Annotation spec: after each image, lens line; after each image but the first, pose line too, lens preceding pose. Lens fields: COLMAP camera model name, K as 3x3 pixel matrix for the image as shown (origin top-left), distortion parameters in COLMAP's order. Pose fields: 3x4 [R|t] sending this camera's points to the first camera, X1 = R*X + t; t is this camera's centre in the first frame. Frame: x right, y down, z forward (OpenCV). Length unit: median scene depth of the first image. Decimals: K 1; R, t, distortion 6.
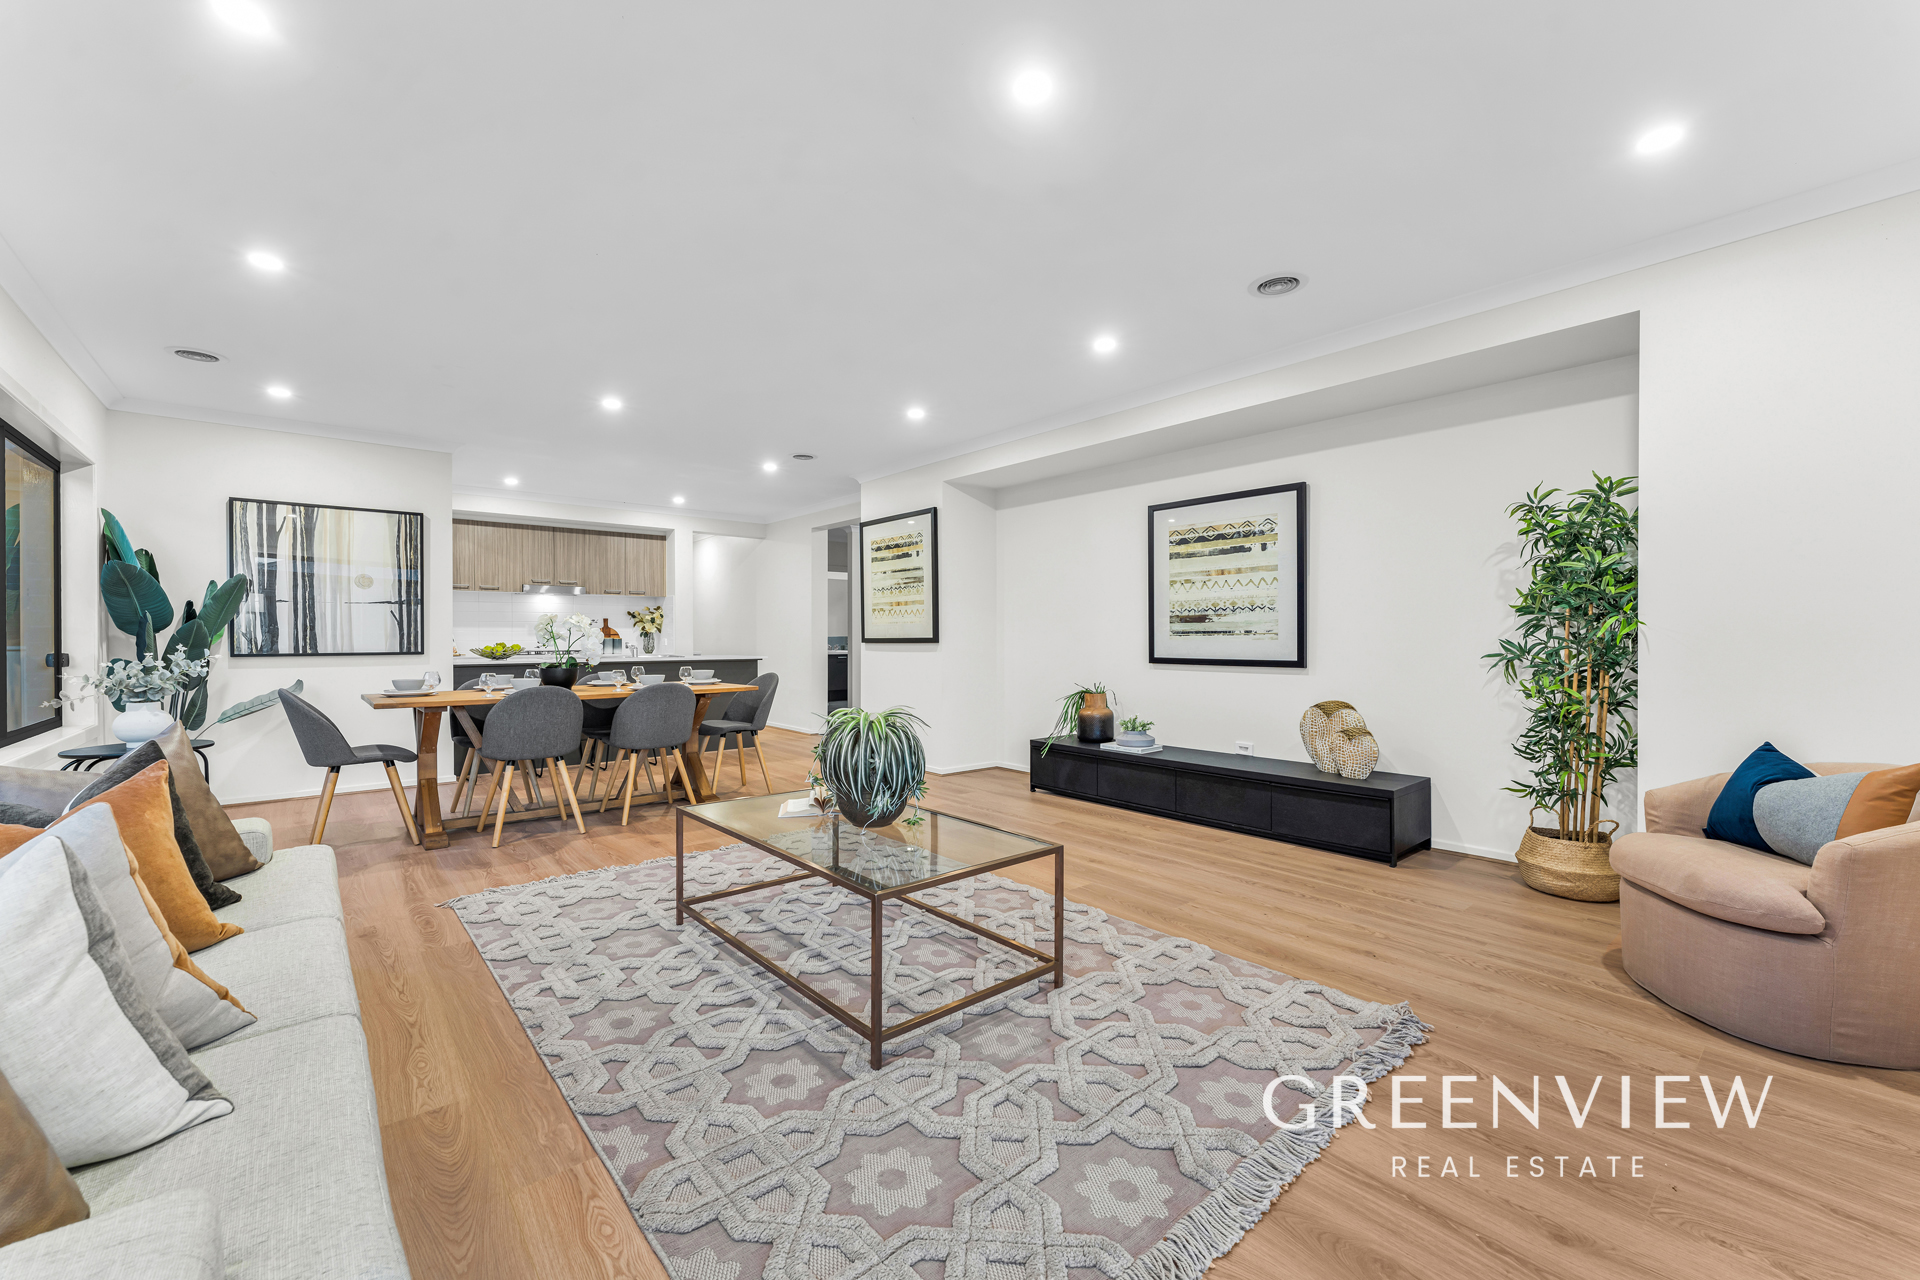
lens RADIAL K [[772.1, 0, 960.1], [0, 772.1, 640.0], [0, 0, 1]] dist [-0.000895, -0.000180]
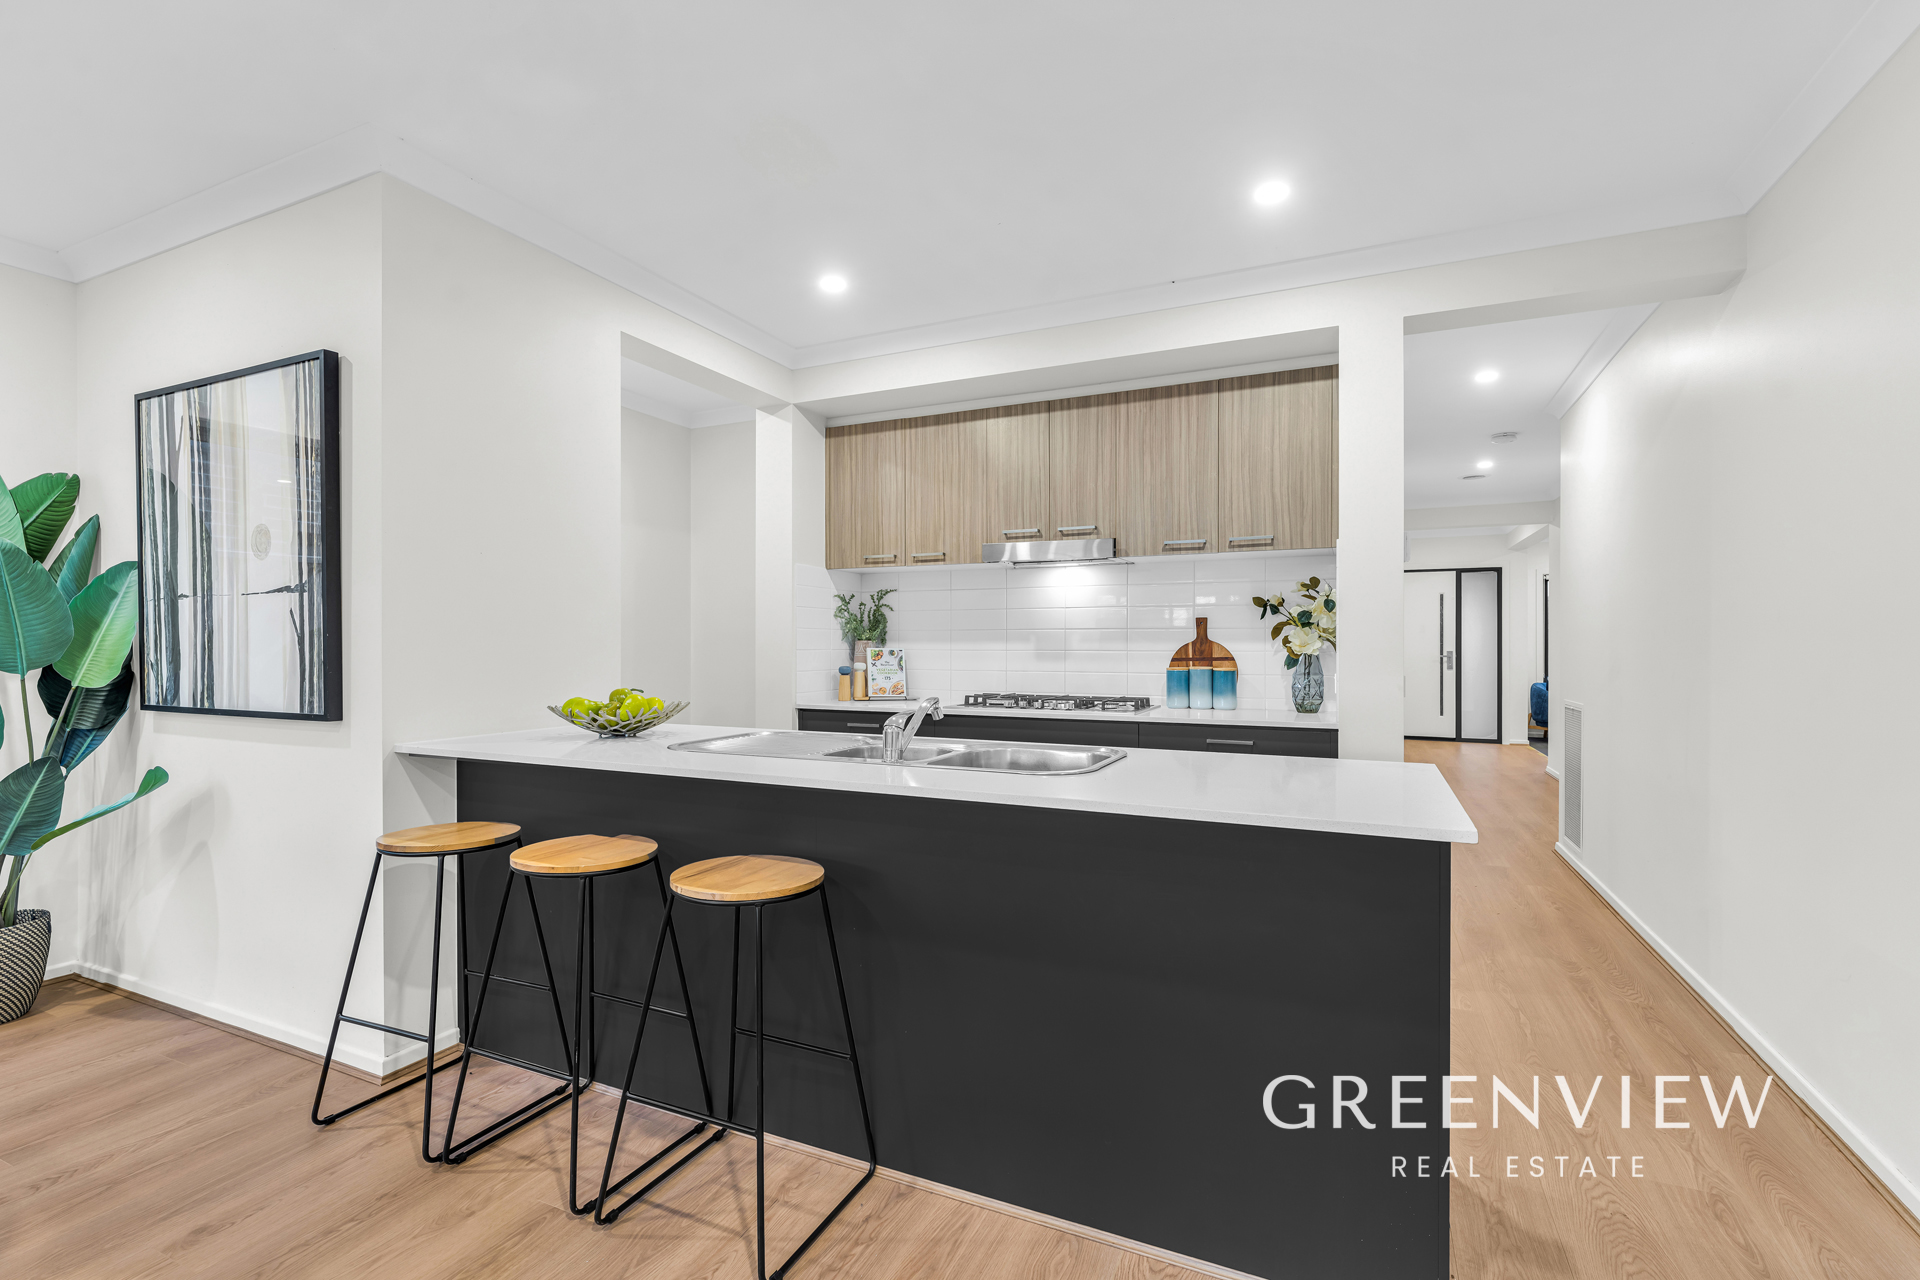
lens RADIAL K [[863.6, 0, 966.8], [0, 863.6, 647.4], [0, 0, 1]] dist [0.003291, 0.000260]
pose [[0.425319, 0.001209, -0.905043, -0.197537], [-0.003876, 0.999992, -0.000486, -0.020808], [0.905035, 0.003715, 0.425321, 1.216200]]
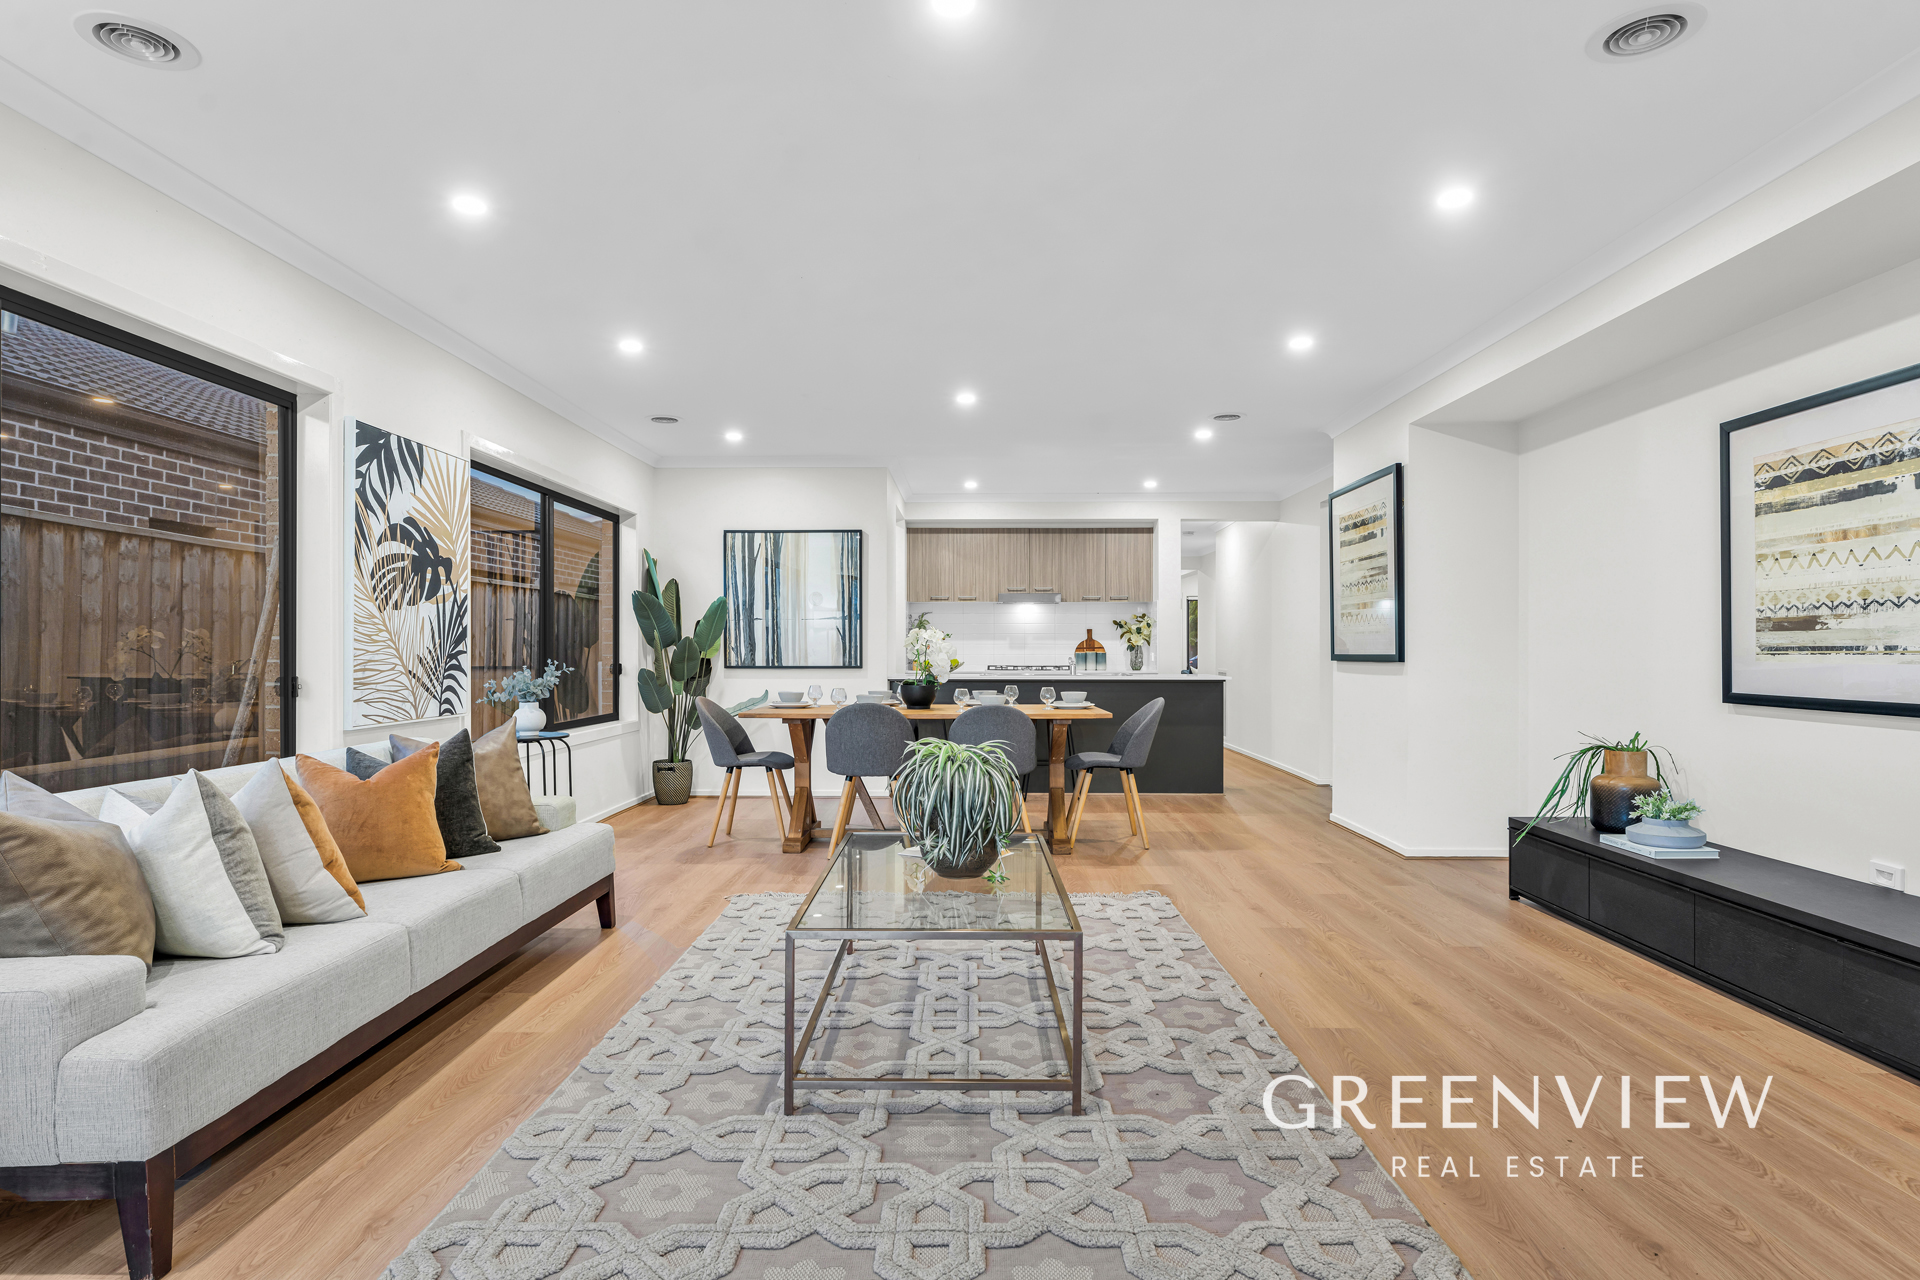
lens RADIAL K [[1036.3, 0, 958.3], [0, 1036.3, 646.8], [0, 0, 1]] dist [-0.001440, -0.000518]
pose [[0.750271, 0.000591, -0.661130, 0.332481], [-0.004049, 0.999985, -0.003701, -0.005870], [0.661118, 0.005454, 0.750262, 0.066821]]
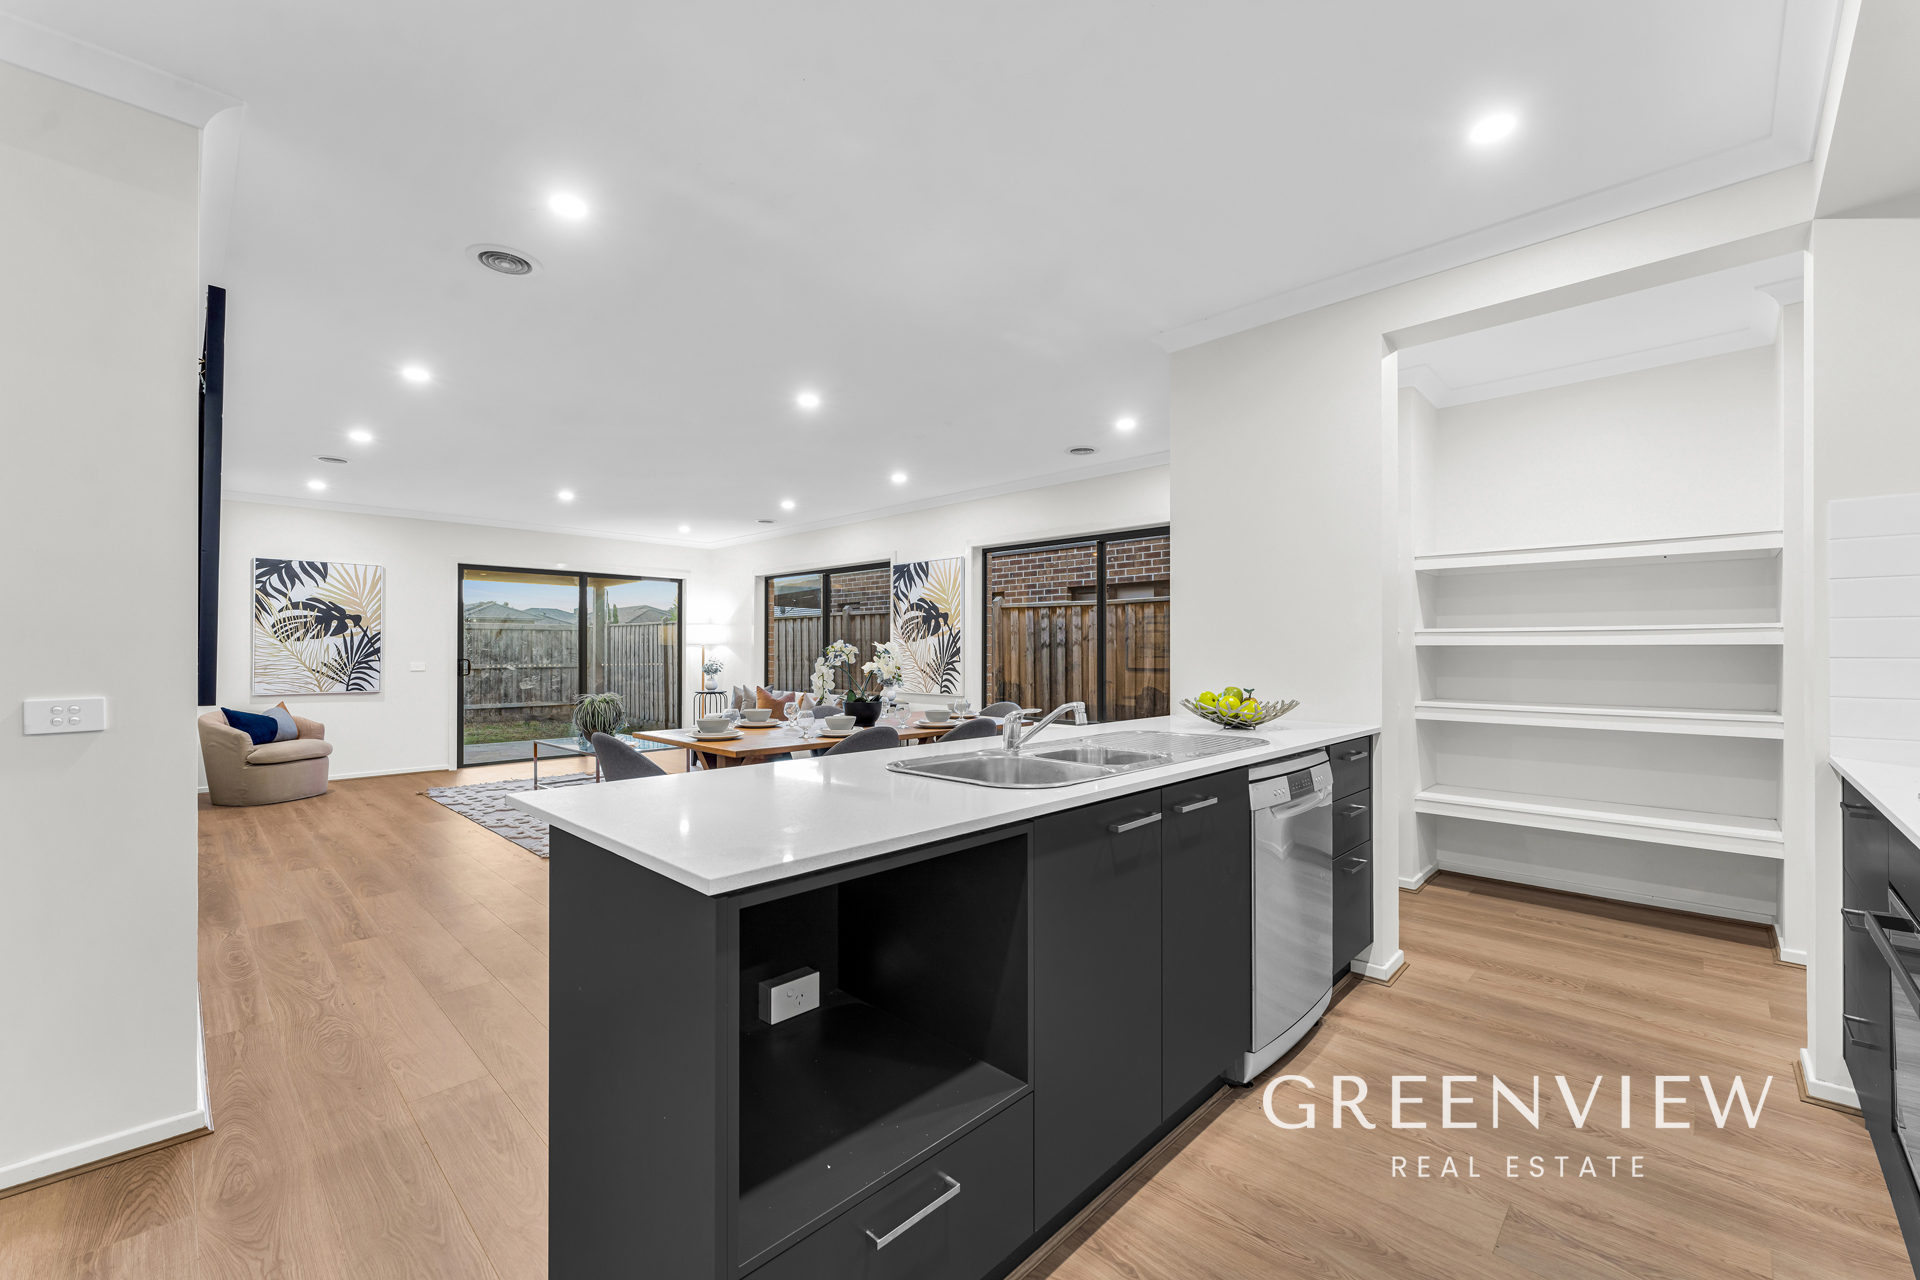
lens RADIAL K [[772.1, 0, 964.8], [0, 772.1, 648.0], [0, 0, 1]] dist [-0.000895, -0.000180]
pose [[-0.995199, 0.001684, -0.097862, -0.720767], [0.001730, 0.999998, -0.000383, -0.029351], [0.097861, -0.000551, -0.995200, 2.193645]]
